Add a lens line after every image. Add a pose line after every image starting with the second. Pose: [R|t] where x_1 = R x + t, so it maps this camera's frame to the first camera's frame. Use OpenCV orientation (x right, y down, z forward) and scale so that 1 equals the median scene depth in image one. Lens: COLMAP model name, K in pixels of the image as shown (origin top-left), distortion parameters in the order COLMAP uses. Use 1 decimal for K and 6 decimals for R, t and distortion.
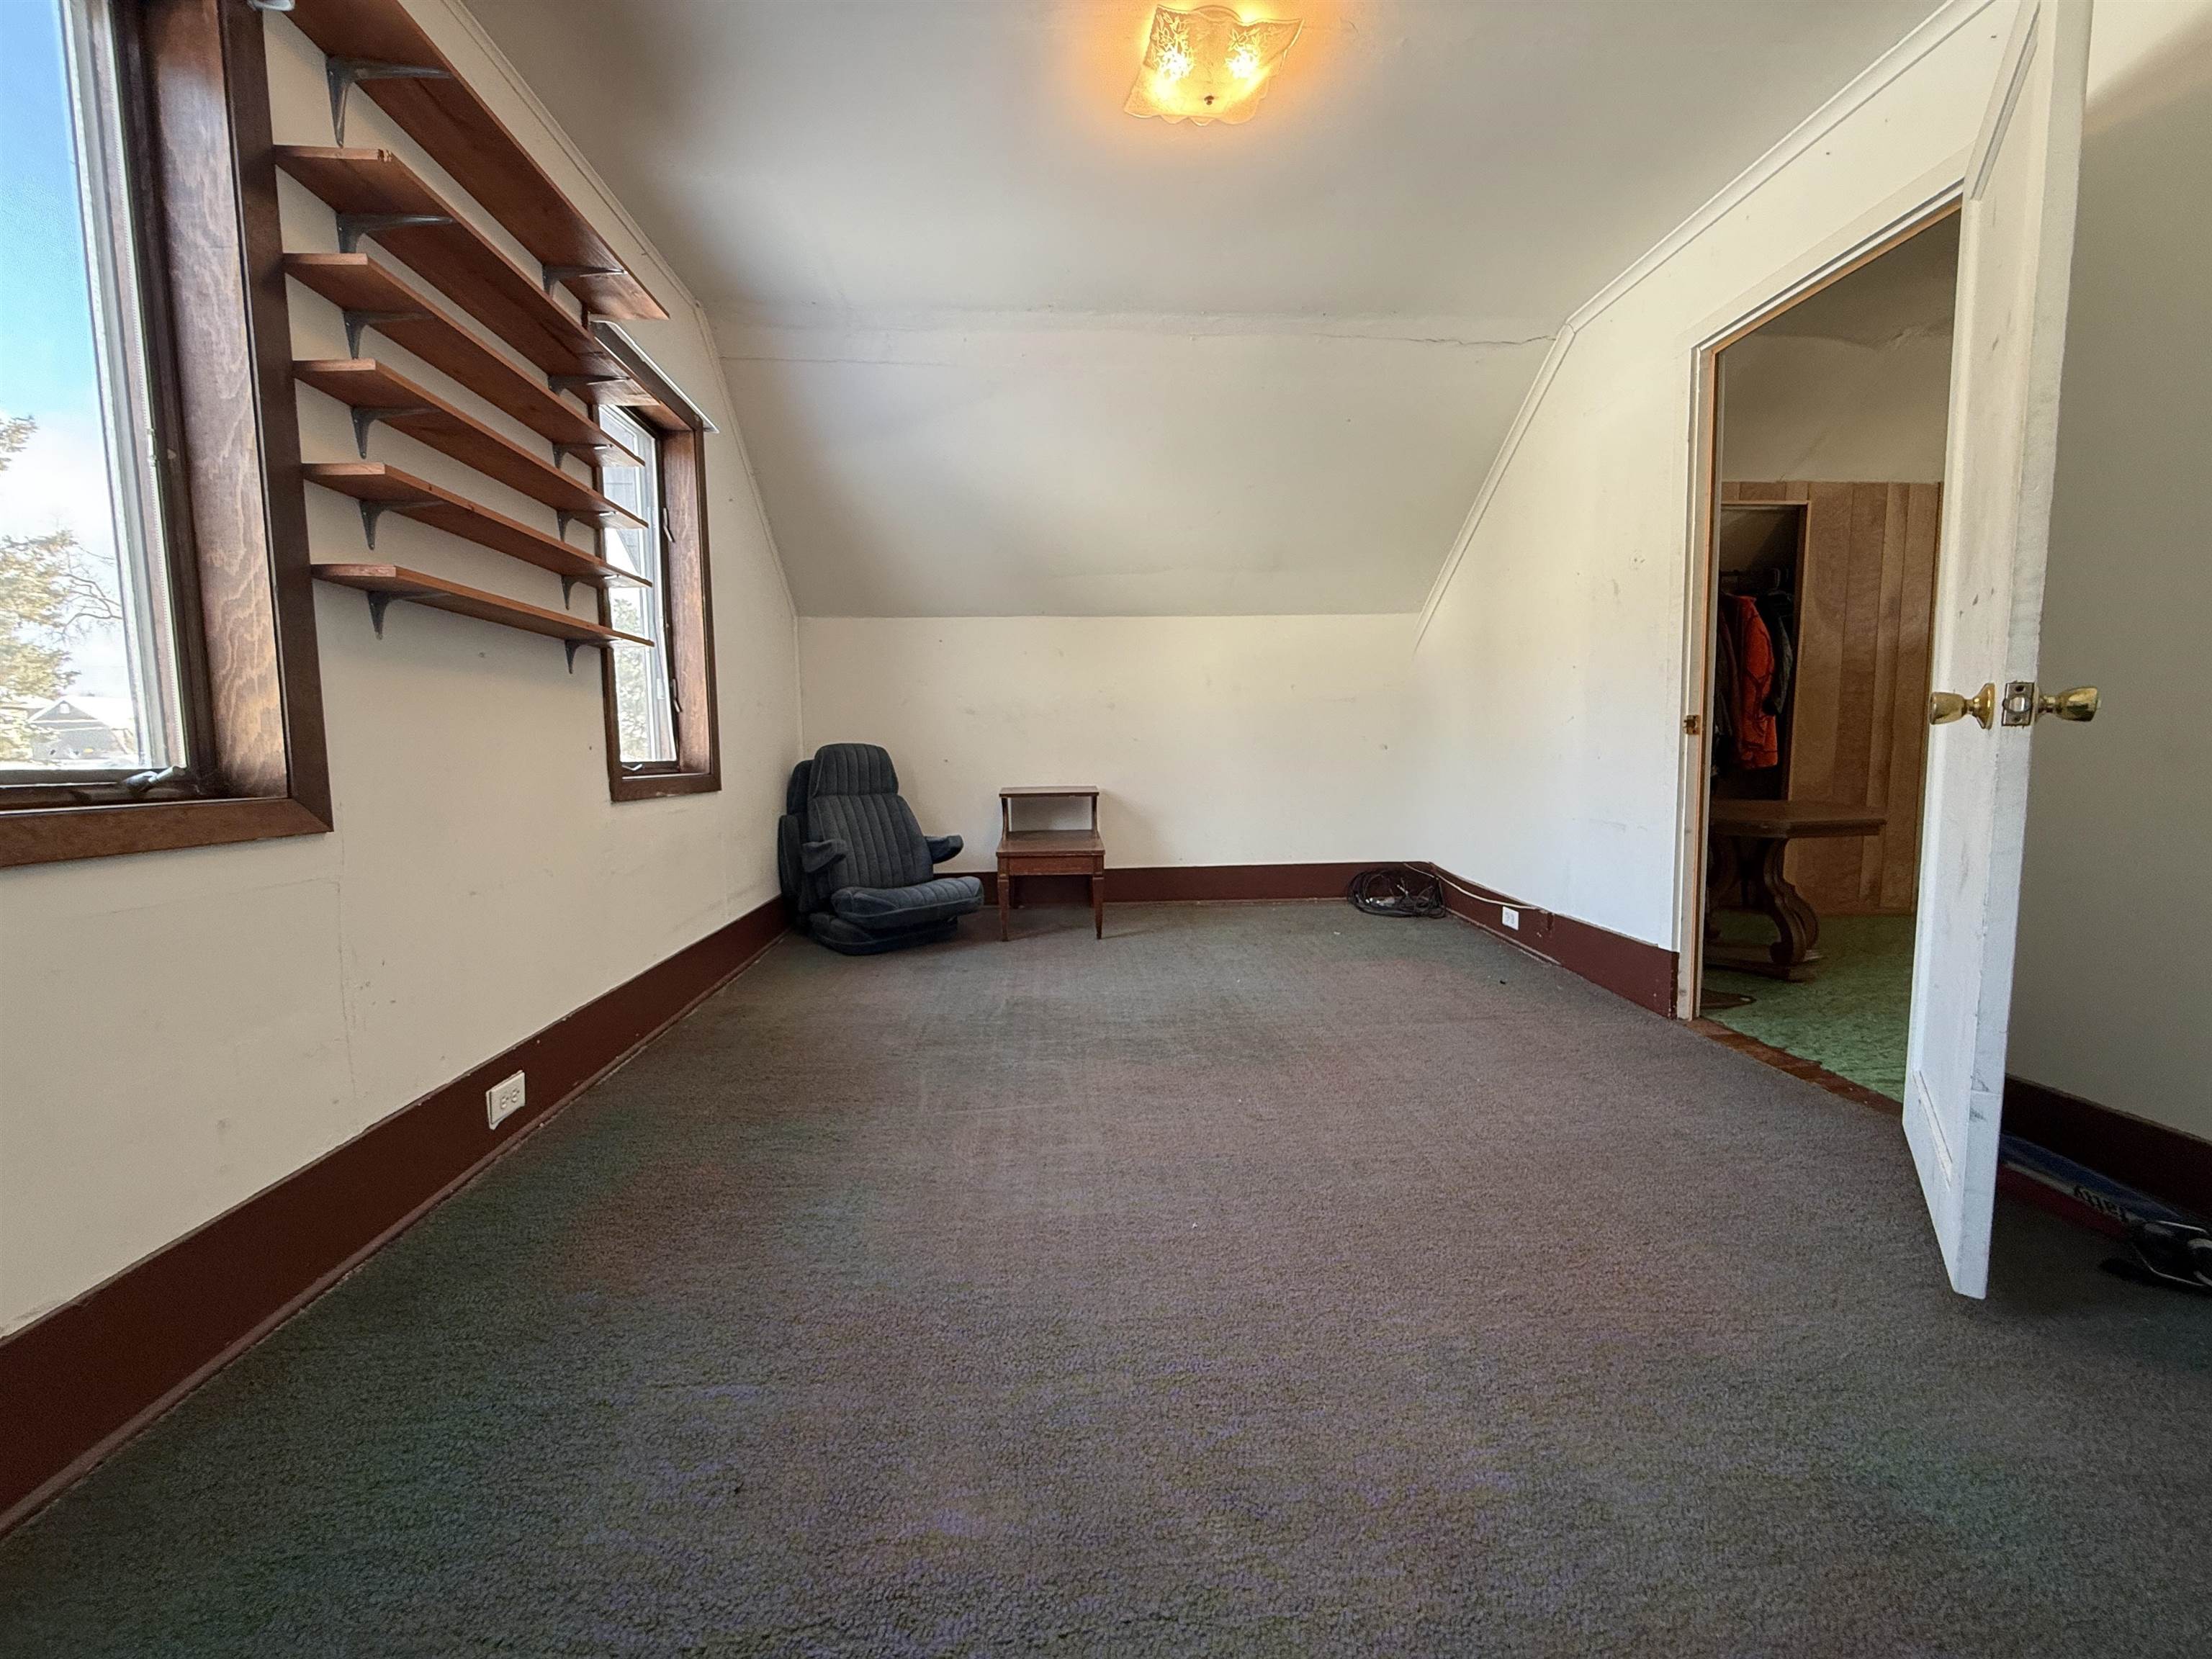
lens RADIAL K [[882.1, 0, 1109.8], [0, 882.1, 834.1], [0, 0, 1]] dist [-0.000973, 0.000668]
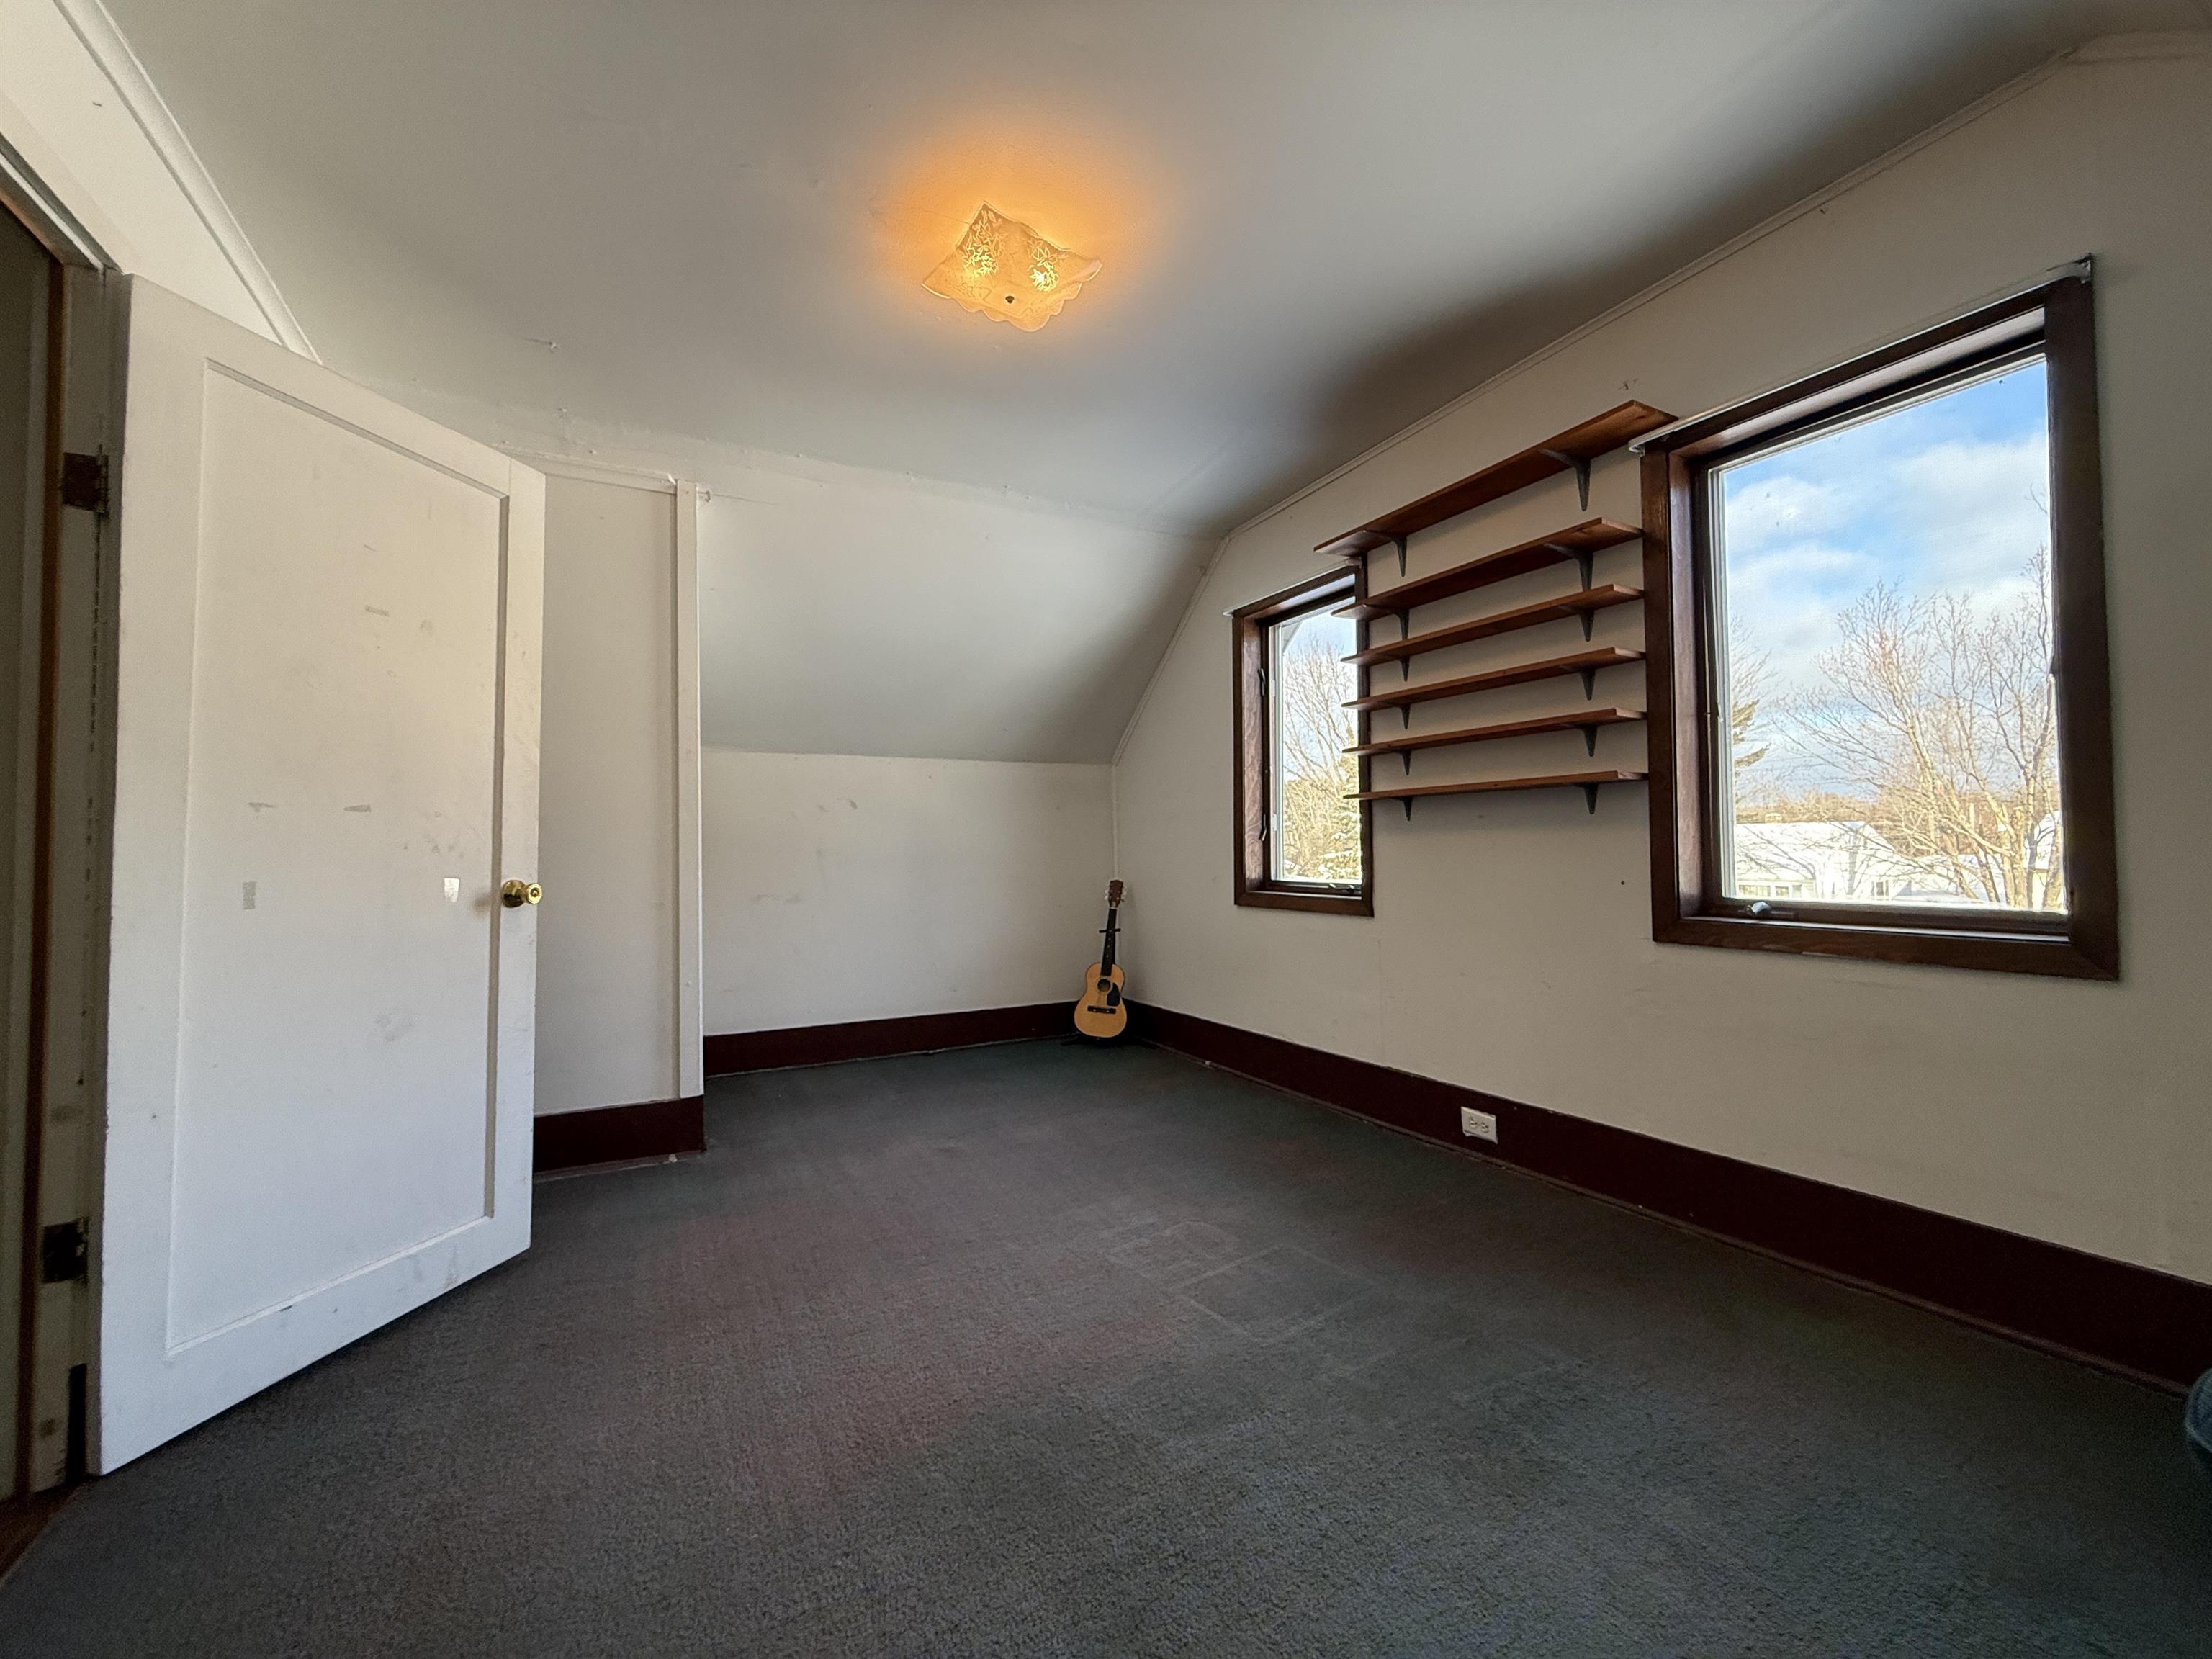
lens RADIAL K [[882.1, 0, 1112.1], [0, 882.1, 830.0], [0, 0, 1]] dist [-0.000973, 0.000668]
pose [[-0.914626, 0.008896, -0.404203, 0.409682], [-0.014926, 0.998333, 0.055747, -0.234460], [0.404025, 0.057021, -0.912969, 1.913712]]
